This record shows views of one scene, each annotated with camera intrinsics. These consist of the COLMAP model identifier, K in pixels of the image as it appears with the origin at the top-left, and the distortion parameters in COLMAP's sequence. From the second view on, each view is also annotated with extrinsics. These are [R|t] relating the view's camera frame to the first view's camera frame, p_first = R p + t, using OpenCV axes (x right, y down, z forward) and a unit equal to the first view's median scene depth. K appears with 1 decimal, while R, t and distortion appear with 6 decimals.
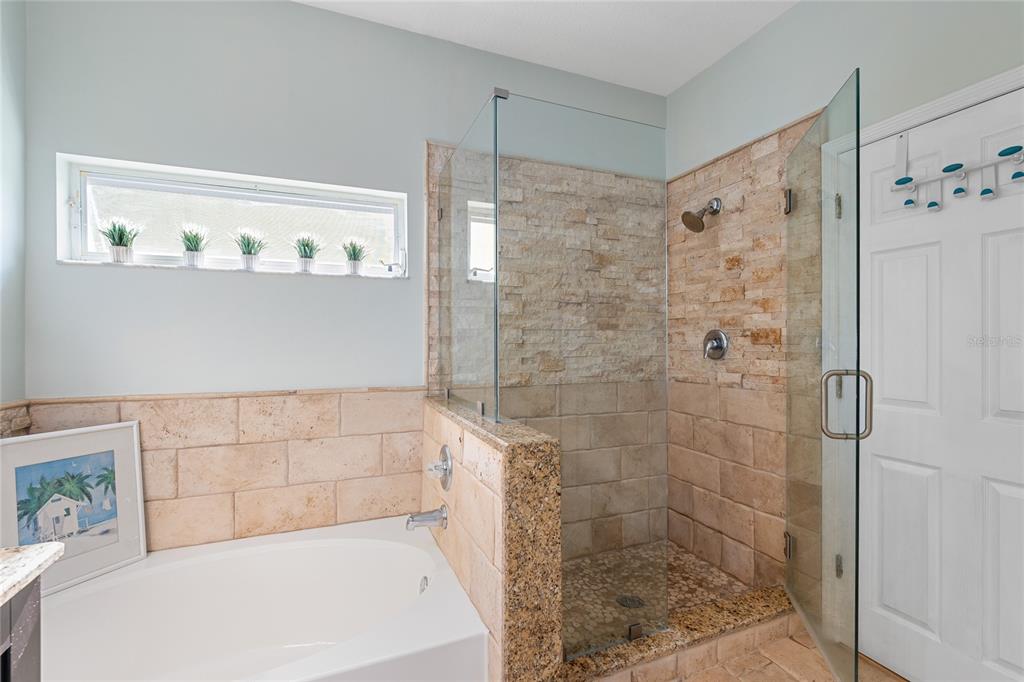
lens RADIAL K [[448.5, 0, 538.6], [0, 448.5, 341.4], [0, 0, 1]] dist [-0.010849, 0.002867]
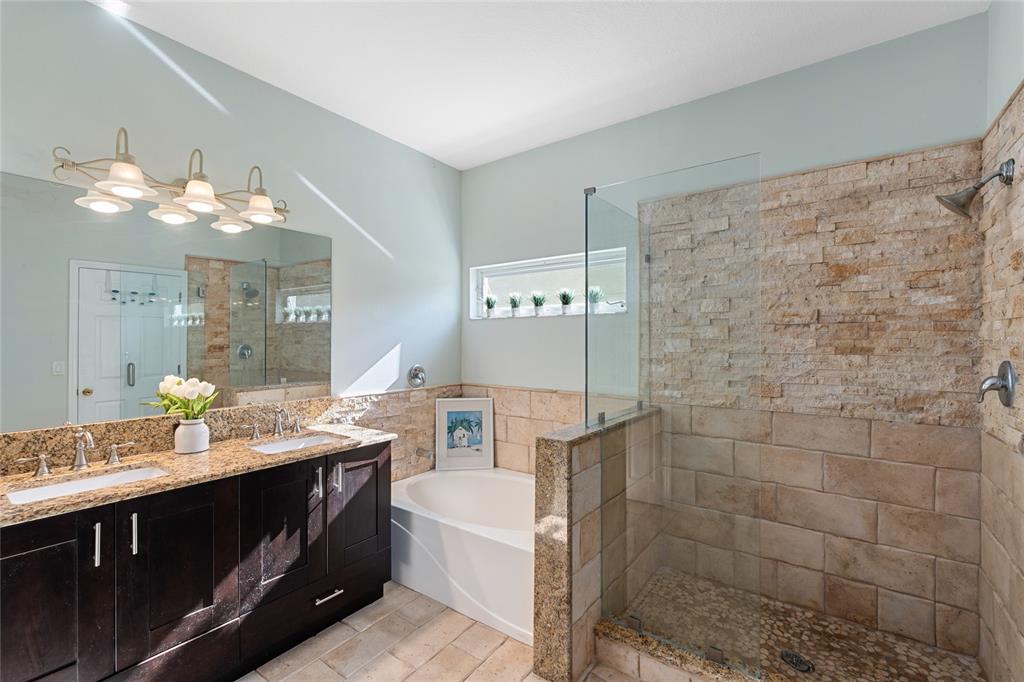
lens RADIAL K [[448.5, 0, 514.9], [0, 448.5, 347.6], [0, 0, 1]] dist [-0.010849, 0.002867]
pose [[0.517663, 0.017174, -0.855412, 0.708665], [-0.005236, 0.999843, 0.016905, -0.065015], [0.855568, -0.004272, 0.517672, 0.058241]]
